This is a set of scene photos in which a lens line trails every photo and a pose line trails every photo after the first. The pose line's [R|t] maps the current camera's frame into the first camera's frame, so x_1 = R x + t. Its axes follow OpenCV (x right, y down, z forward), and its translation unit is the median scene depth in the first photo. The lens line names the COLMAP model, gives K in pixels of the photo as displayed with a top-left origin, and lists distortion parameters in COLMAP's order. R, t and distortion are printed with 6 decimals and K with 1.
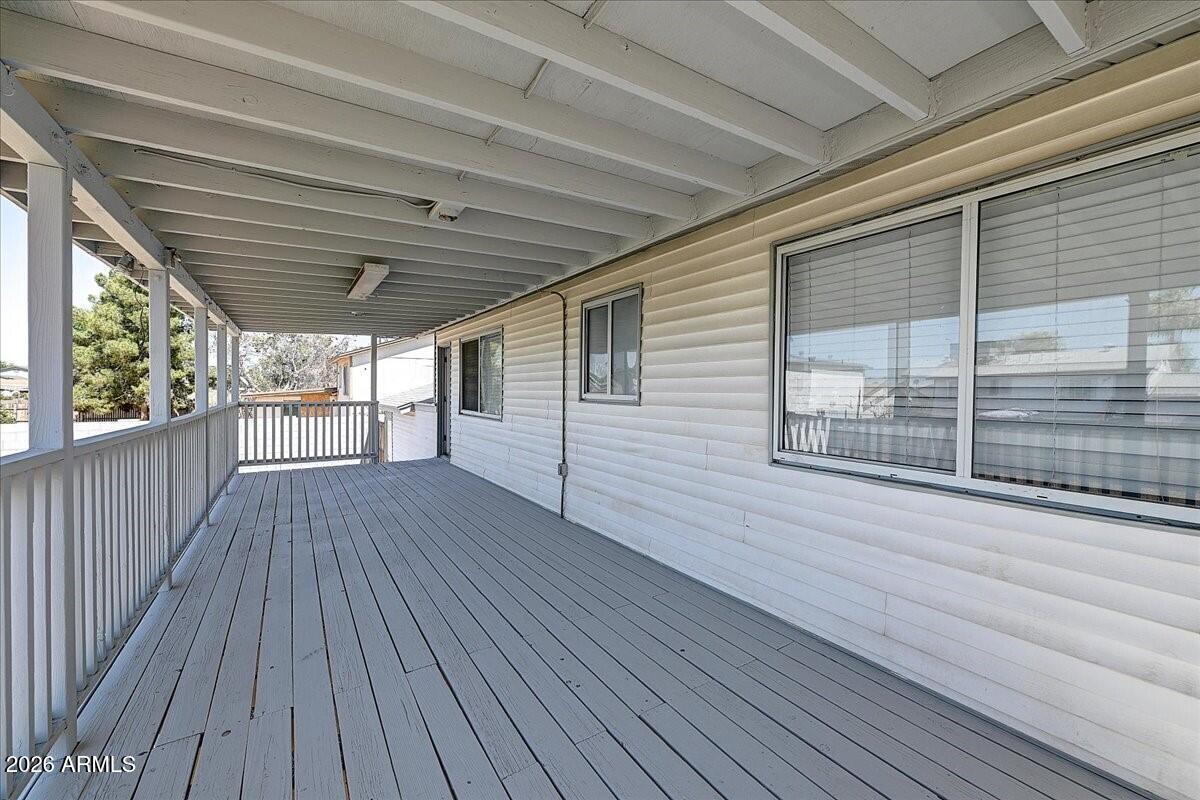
lens RADIAL K [[471.8, 0, 597.1], [0, 471.8, 386.1], [0, 0, 1]] dist [-0.000043, -0.000897]
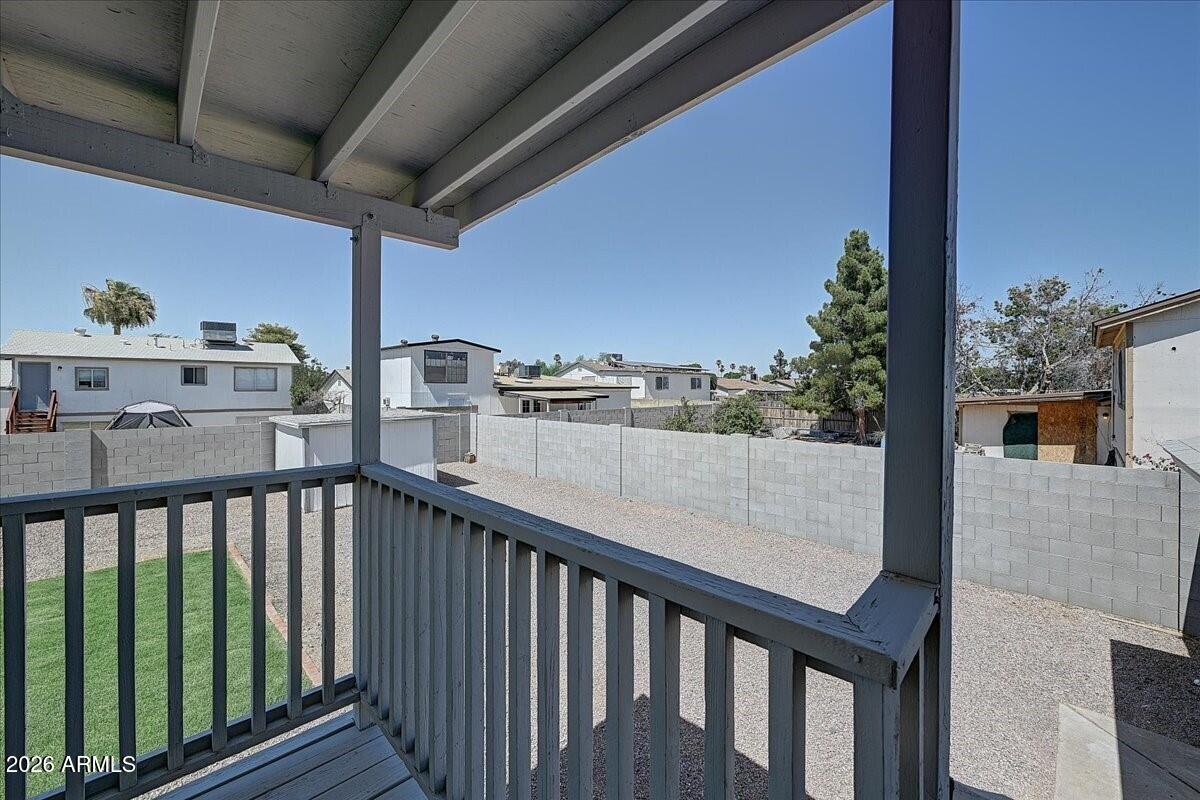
lens RADIAL K [[501.7, 0, 600.0], [0, 501.7, 400.0], [0, 0, 1]] dist [0.002272, 0.000423]
pose [[0.183084, 0.017029, -0.982950, -0.054315], [0.008838, 0.999781, 0.018967, -0.001576], [0.983058, -0.012160, 0.182893, 0.266291]]
